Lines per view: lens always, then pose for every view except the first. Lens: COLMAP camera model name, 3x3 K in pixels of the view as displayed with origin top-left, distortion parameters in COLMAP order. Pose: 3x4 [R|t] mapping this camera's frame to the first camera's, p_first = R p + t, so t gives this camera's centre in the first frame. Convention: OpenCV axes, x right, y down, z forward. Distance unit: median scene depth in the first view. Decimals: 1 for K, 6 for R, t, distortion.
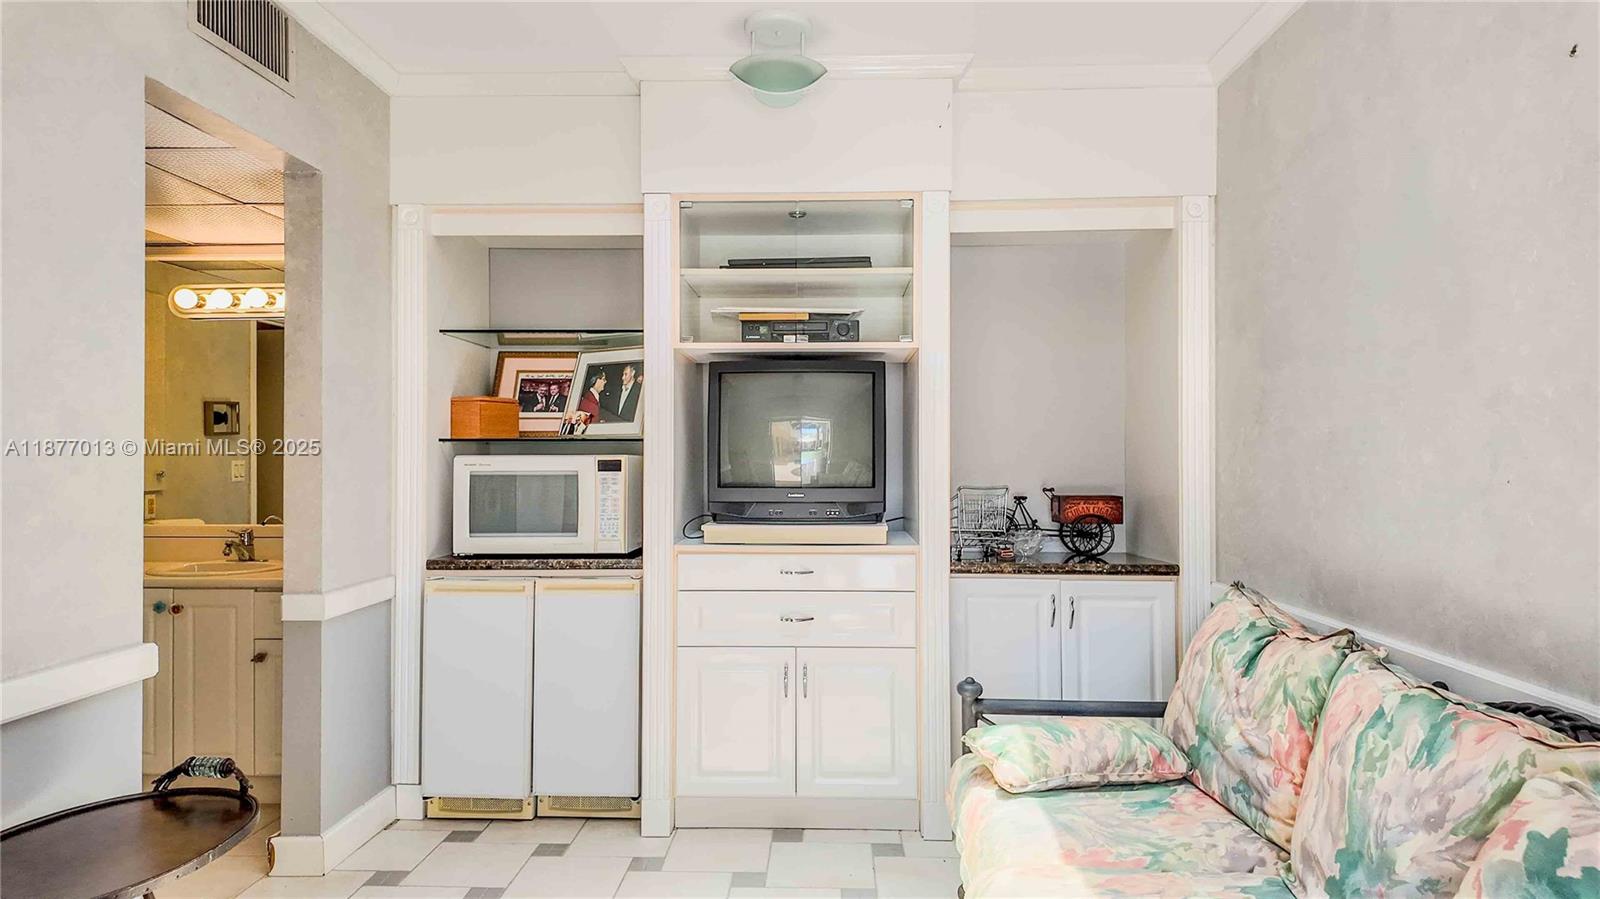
lens RADIAL K [[969.0, 0, 796.1], [0, 969.0, 438.0], [0, 0, 1]] dist [0.024448, -0.006781]
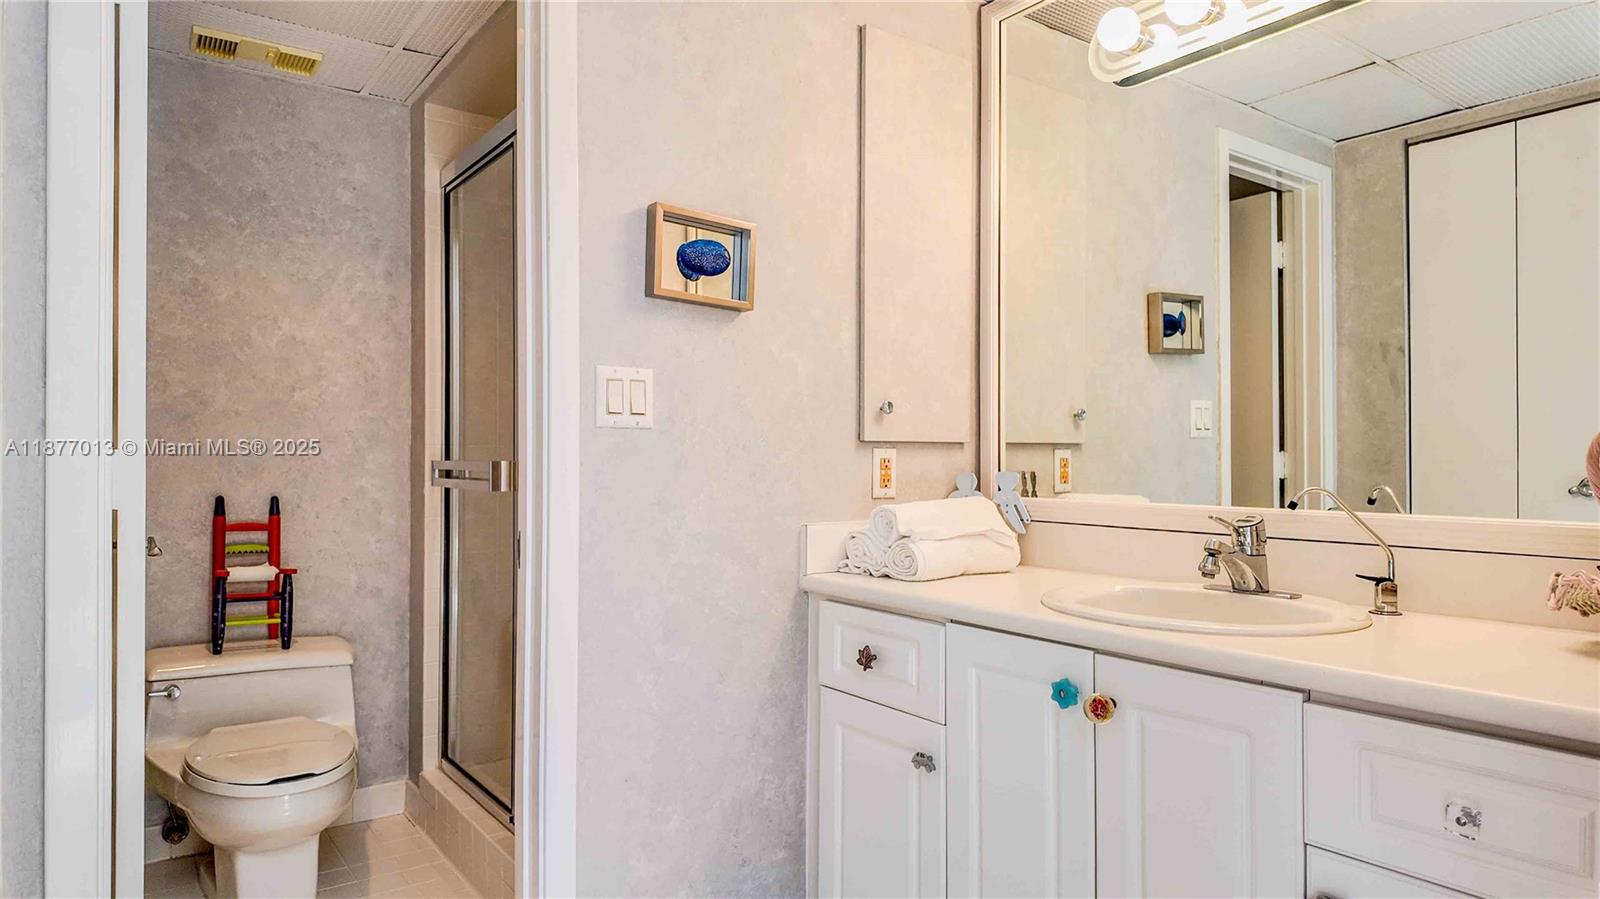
lens RADIAL K [[969.0, 0, 790.0], [0, 969.0, 460.5], [0, 0, 1]] dist [0.024448, -0.006781]
pose [[0.632658, 0.000210, -0.774431, -0.331473], [0.011139, 0.999894, 0.009371, 0.057609], [0.774351, -0.014555, 0.632589, 0.531204]]
